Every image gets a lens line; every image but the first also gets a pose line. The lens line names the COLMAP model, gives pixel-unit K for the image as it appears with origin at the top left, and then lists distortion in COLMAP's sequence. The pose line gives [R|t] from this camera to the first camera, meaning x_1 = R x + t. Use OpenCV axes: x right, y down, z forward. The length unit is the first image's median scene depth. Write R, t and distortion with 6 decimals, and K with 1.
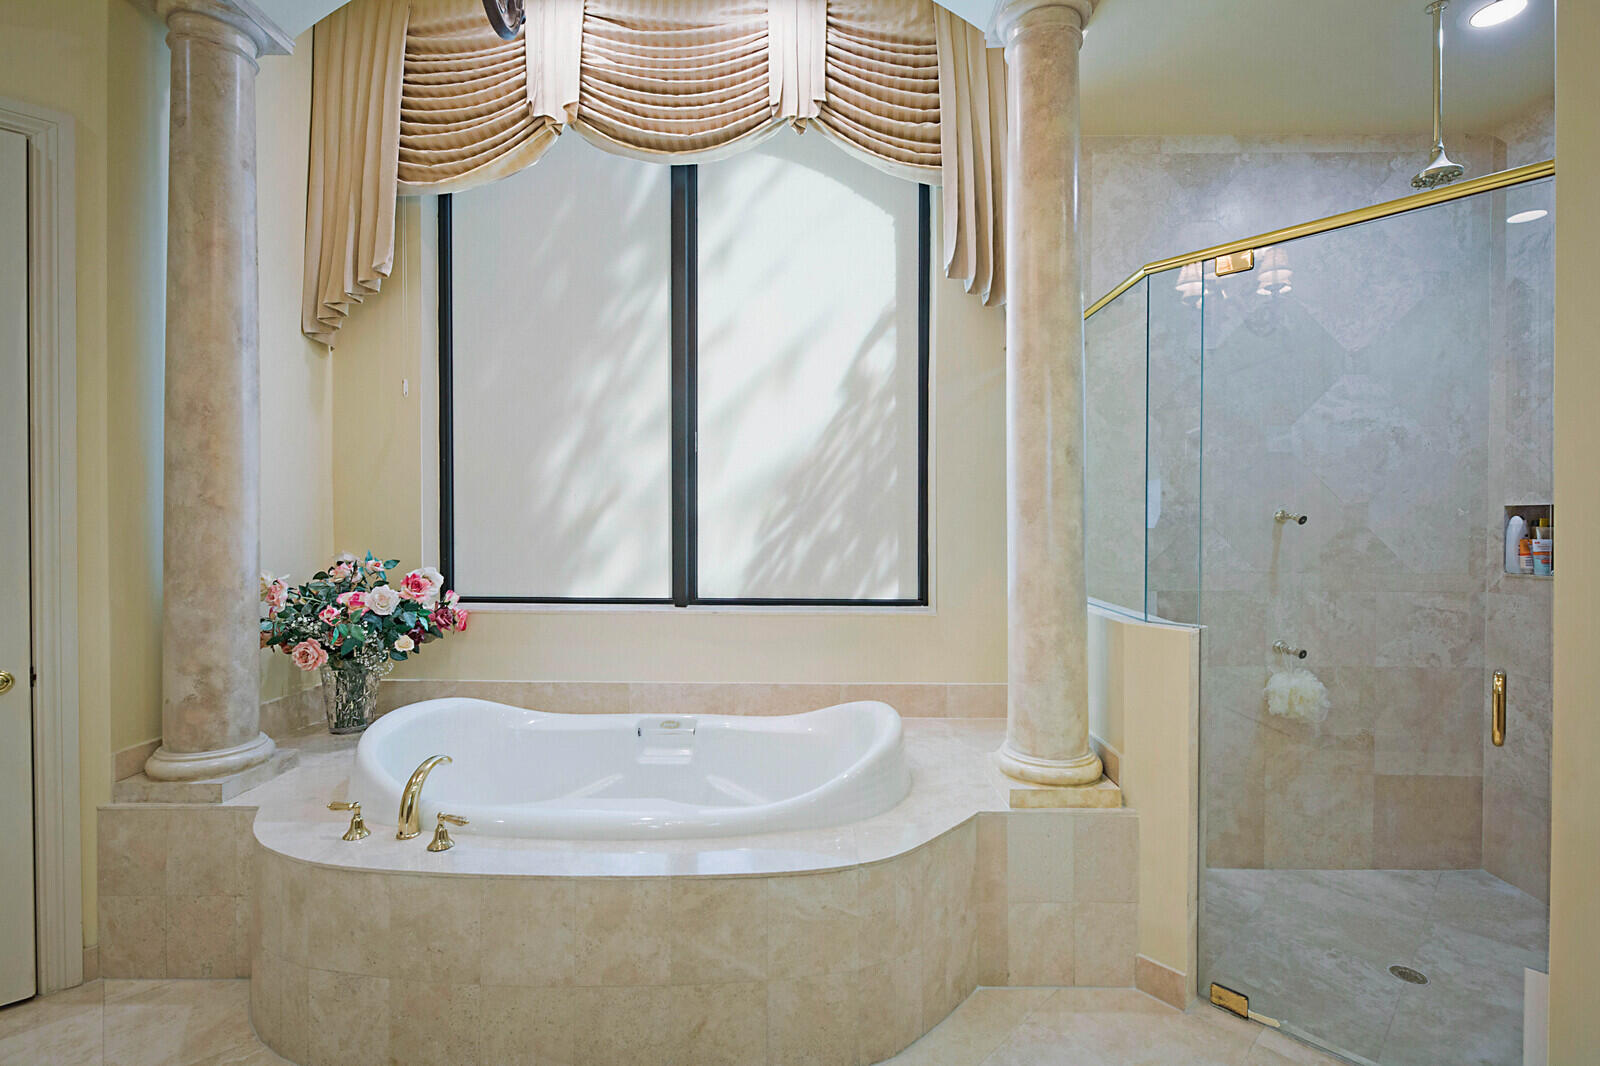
lens RADIAL K [[696.6, 0, 786.4], [0, 696.6, 532.2], [0, 0, 1]] dist [-0.005118, 0.000170]
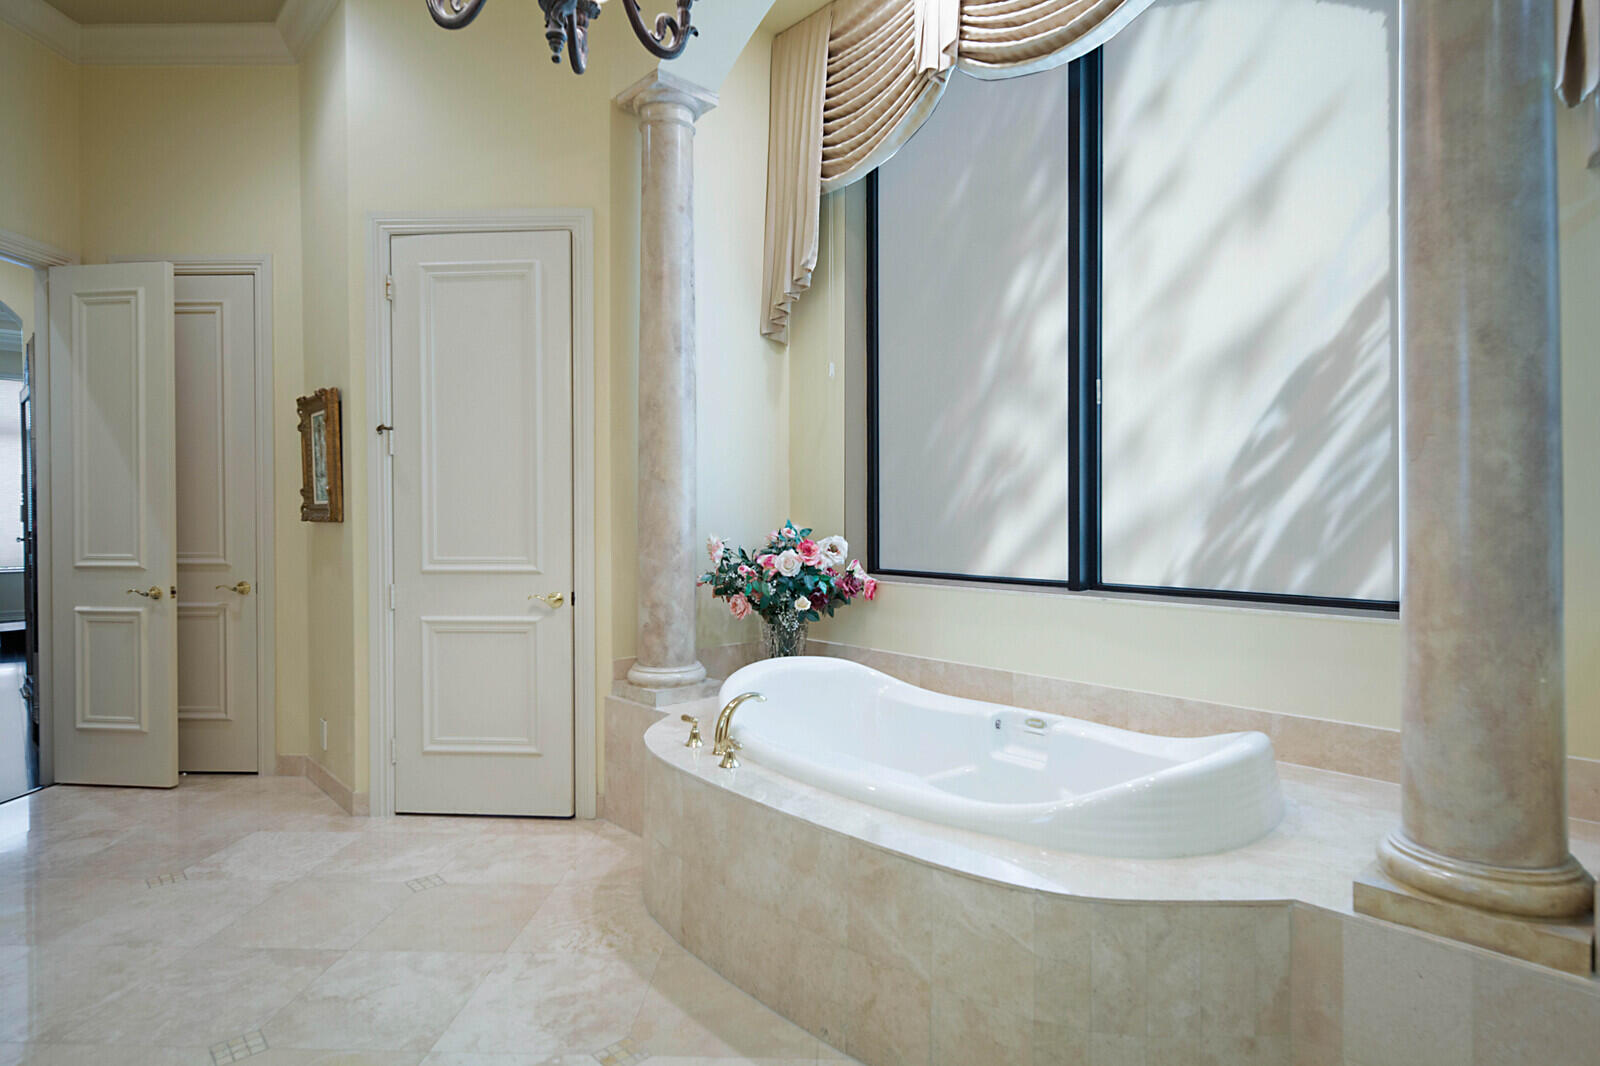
lens RADIAL K [[812.7, 0, 803.3], [0, 812.7, 530.2], [0, 0, 1]] dist [0.001710, -0.003007]
pose [[0.711748, 0.011451, -0.702341, 0.426777], [-0.009981, 0.999931, 0.006187, 0.044186], [0.702364, 0.002606, 0.711814, 0.105394]]
